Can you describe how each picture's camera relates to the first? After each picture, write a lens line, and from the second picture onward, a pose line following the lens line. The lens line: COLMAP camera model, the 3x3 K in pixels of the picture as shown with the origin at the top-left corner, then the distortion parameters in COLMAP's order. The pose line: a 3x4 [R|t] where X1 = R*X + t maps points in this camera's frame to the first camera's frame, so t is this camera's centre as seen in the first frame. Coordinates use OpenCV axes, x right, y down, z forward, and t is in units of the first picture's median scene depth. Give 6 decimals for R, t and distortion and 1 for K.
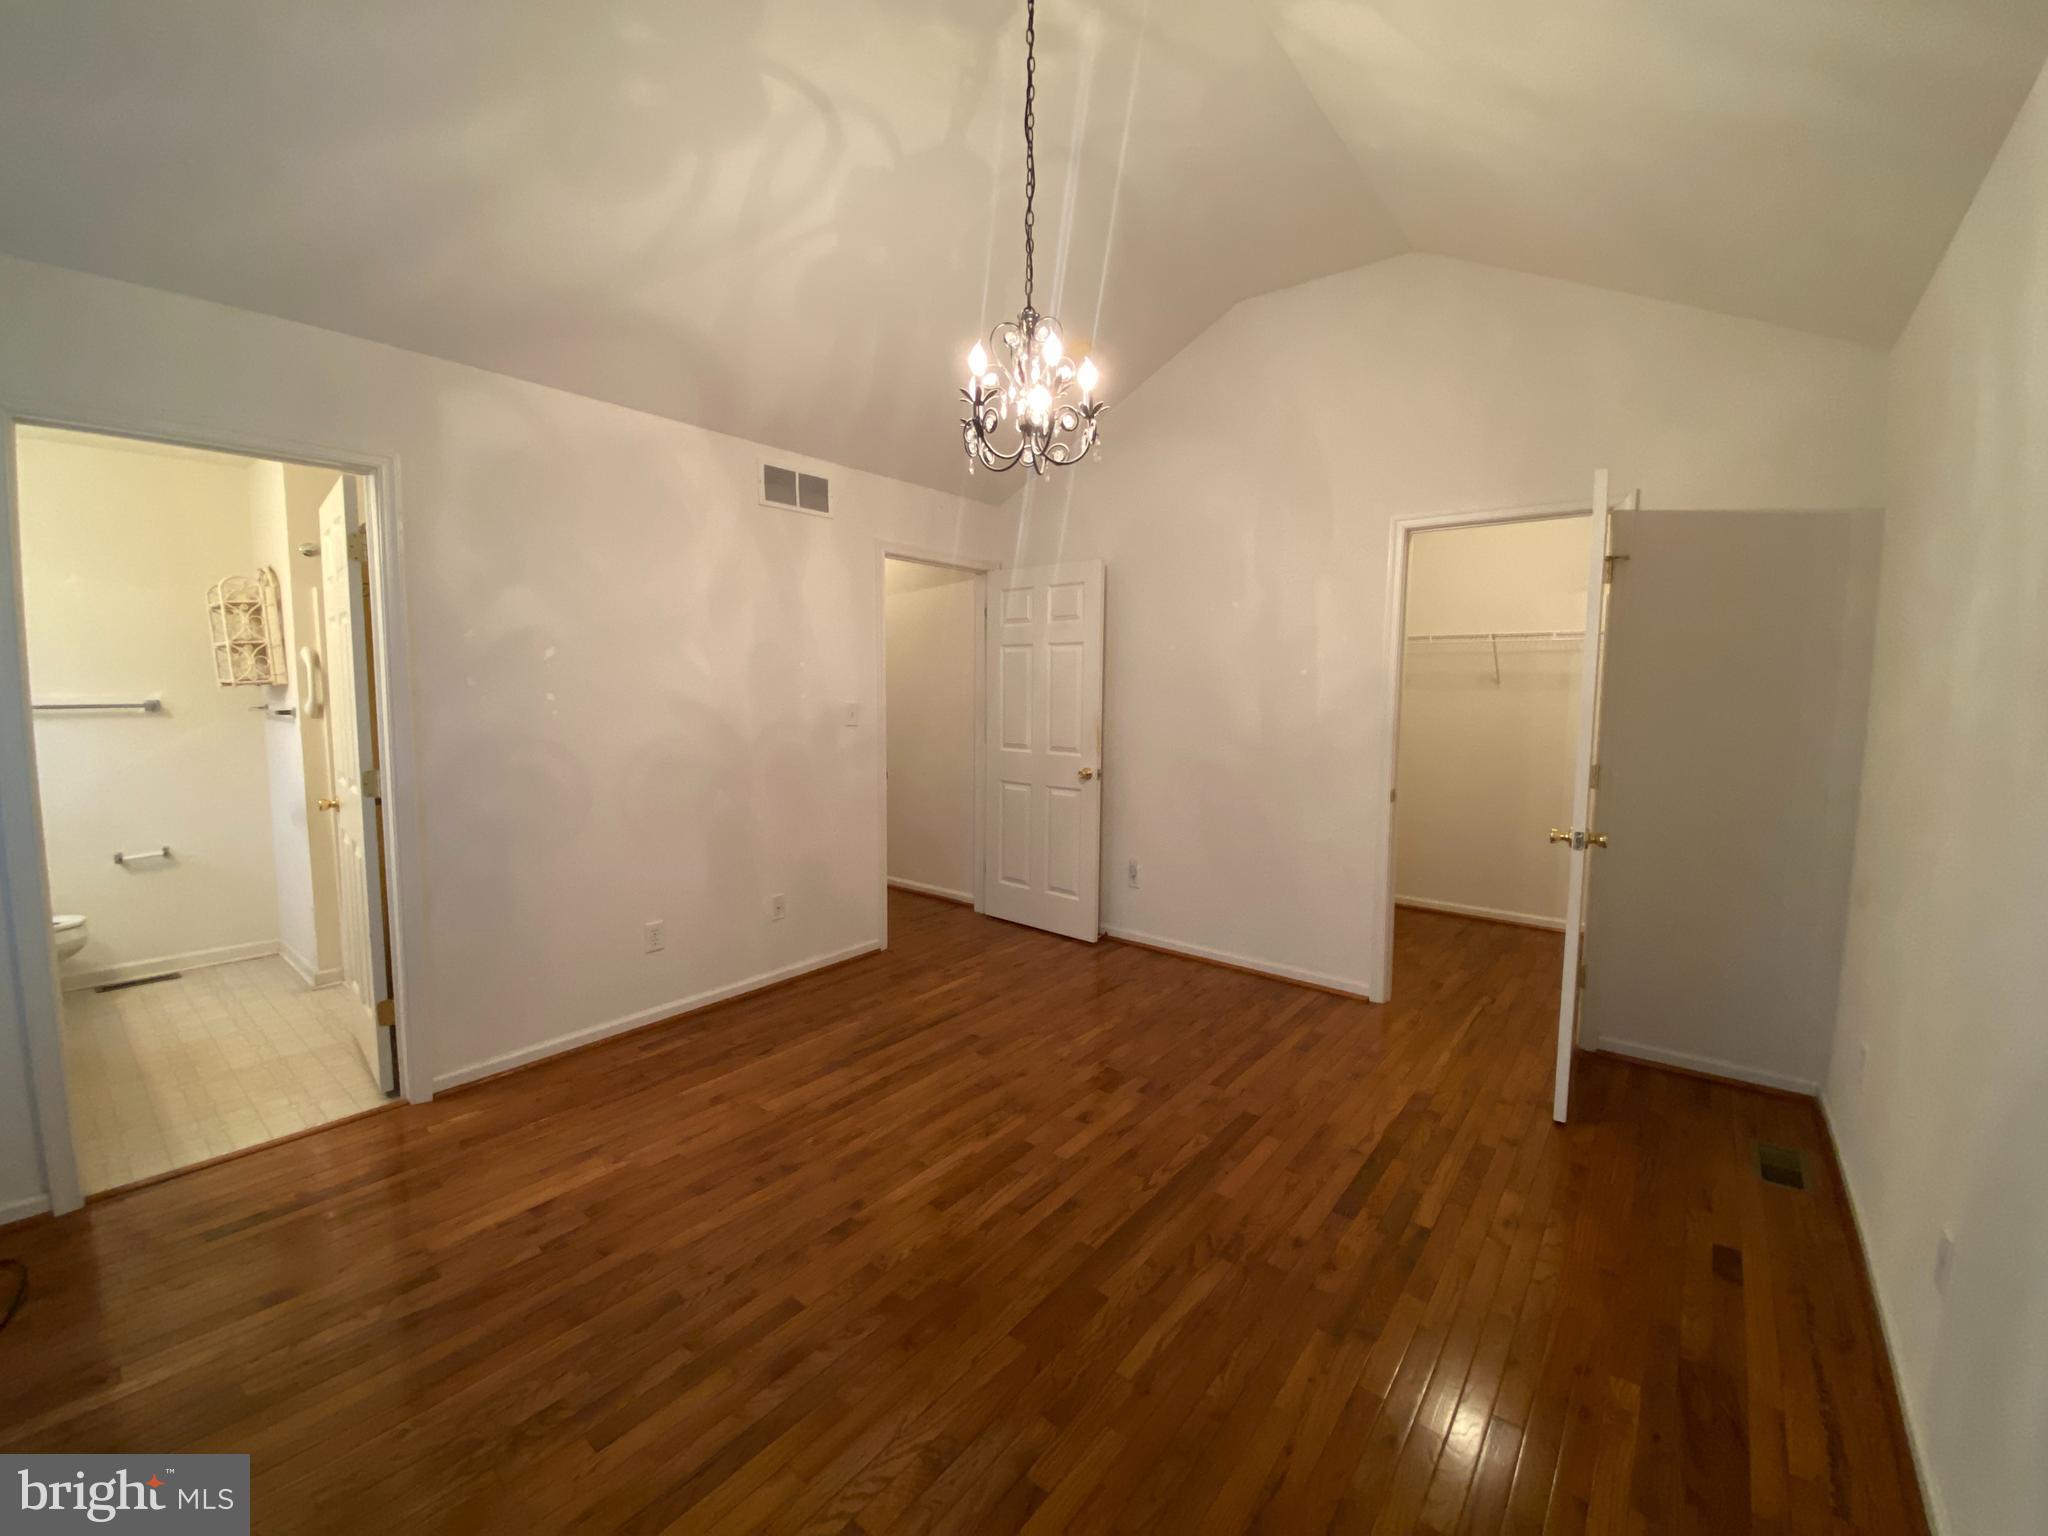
lens RADIAL K [[825.5, 0, 1025.8], [0, 825.5, 756.6], [0, 0, 1]] dist [0.057701, -0.040539]
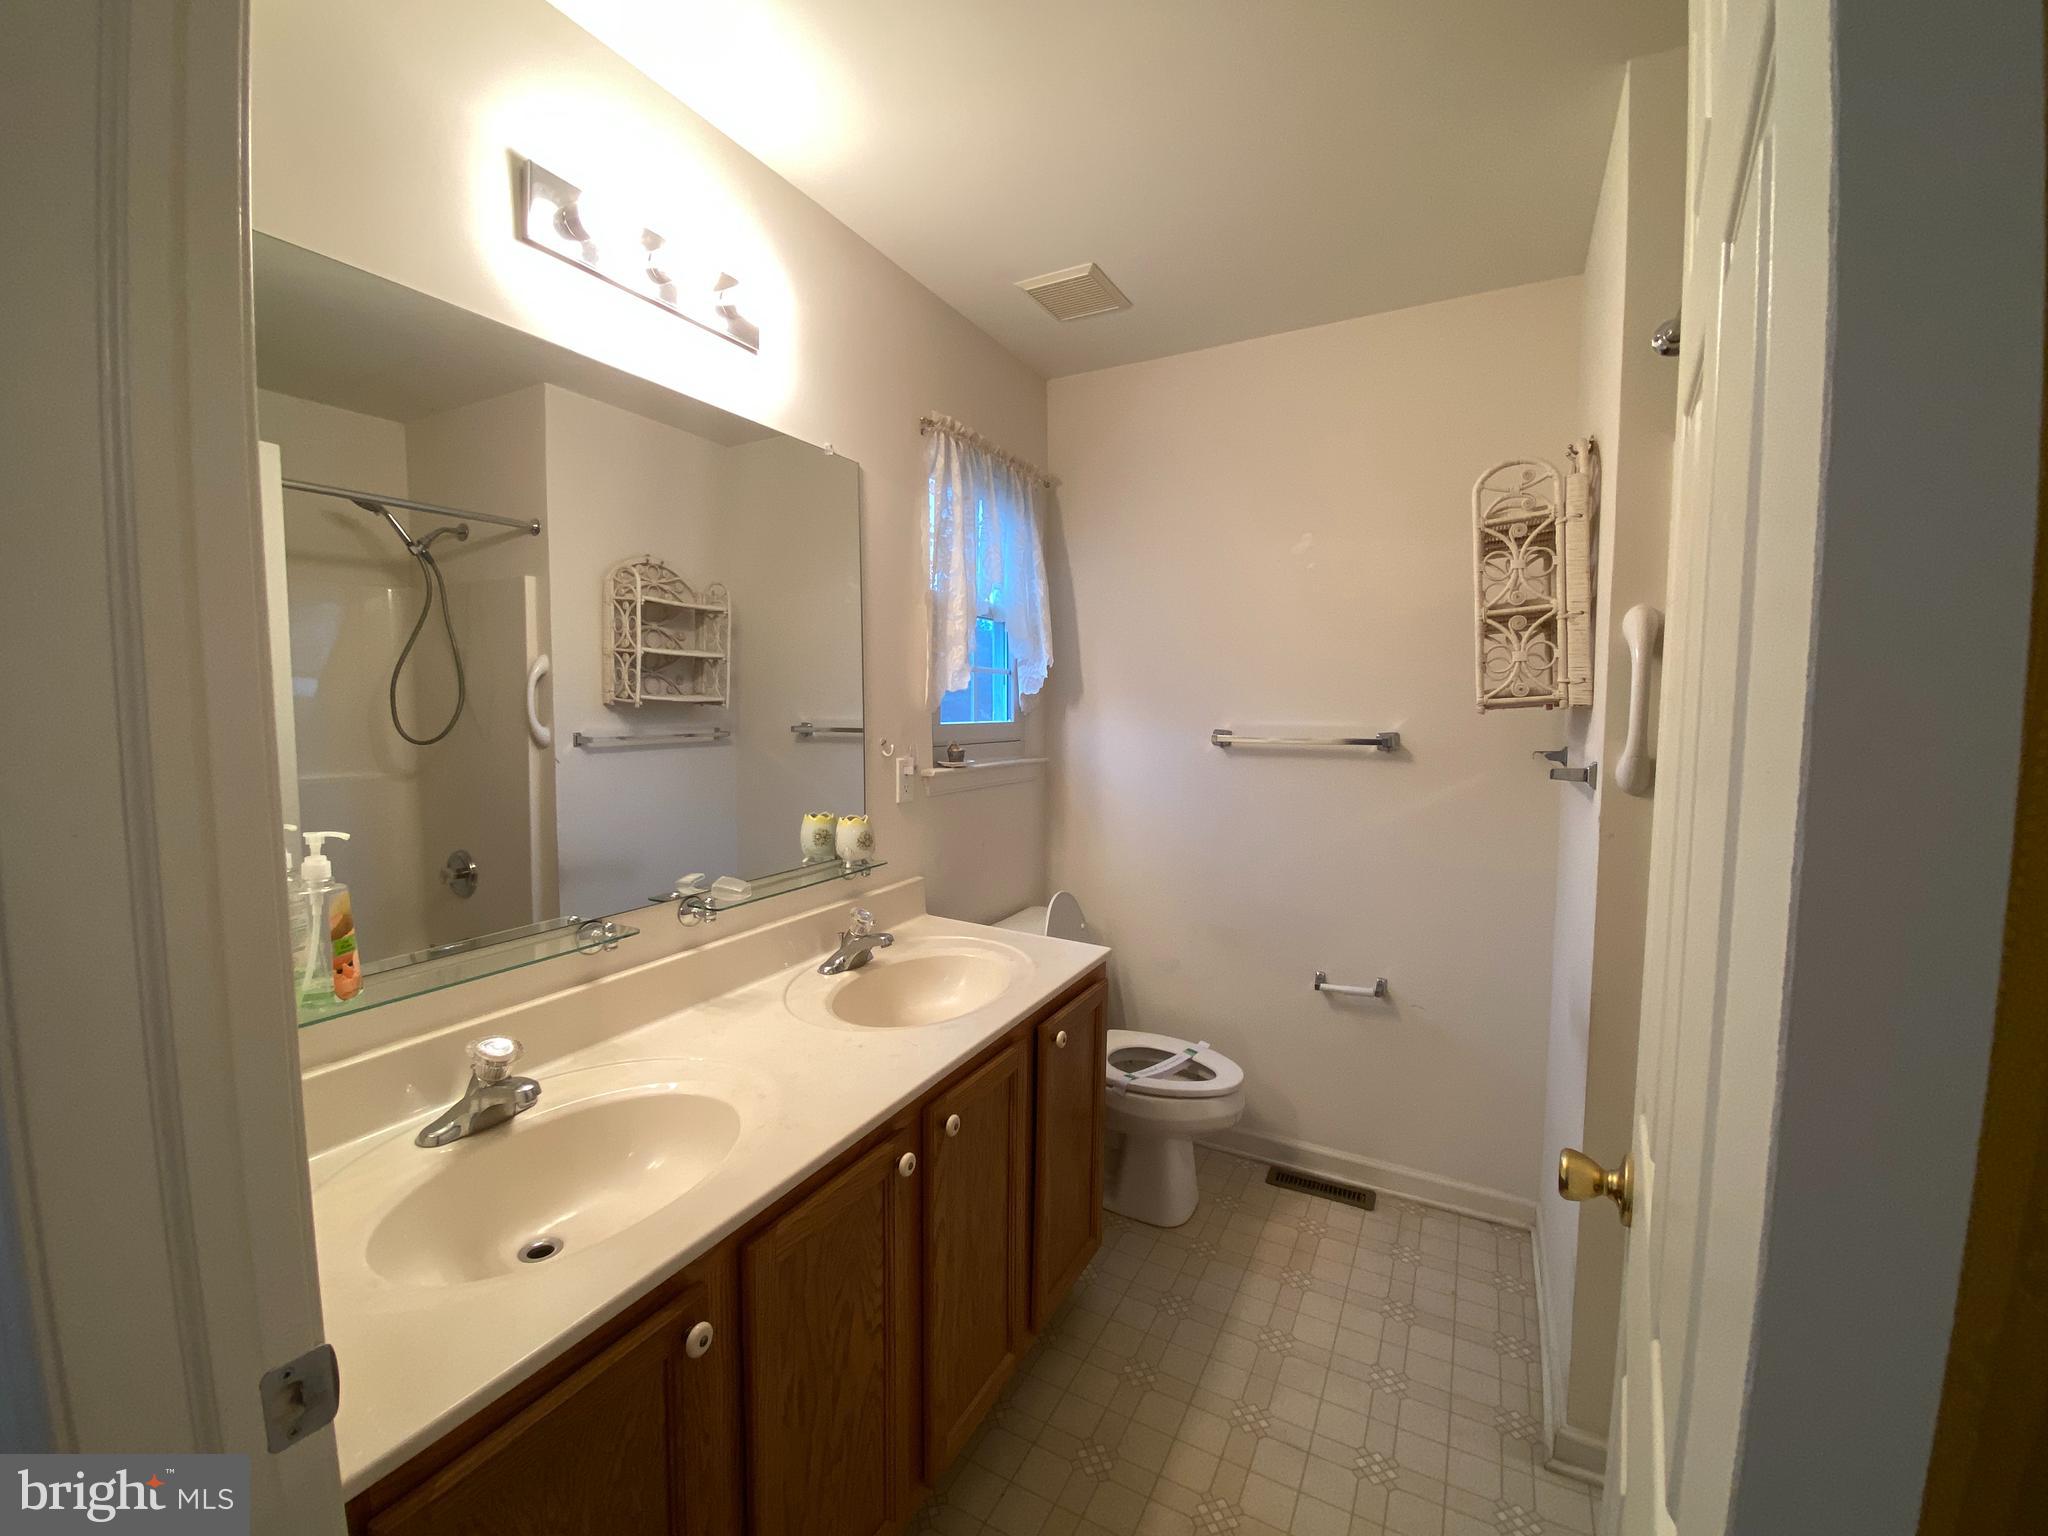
lens RADIAL K [[825.5, 0, 1025.8], [0, 825.5, 756.6], [0, 0, 1]] dist [0.057701, -0.040539]
pose [[0.180501, 0.059242, -0.981789, -0.523750], [-0.095014, 0.994566, 0.042544, -0.052546], [0.978975, 0.085604, 0.185149, 0.659313]]
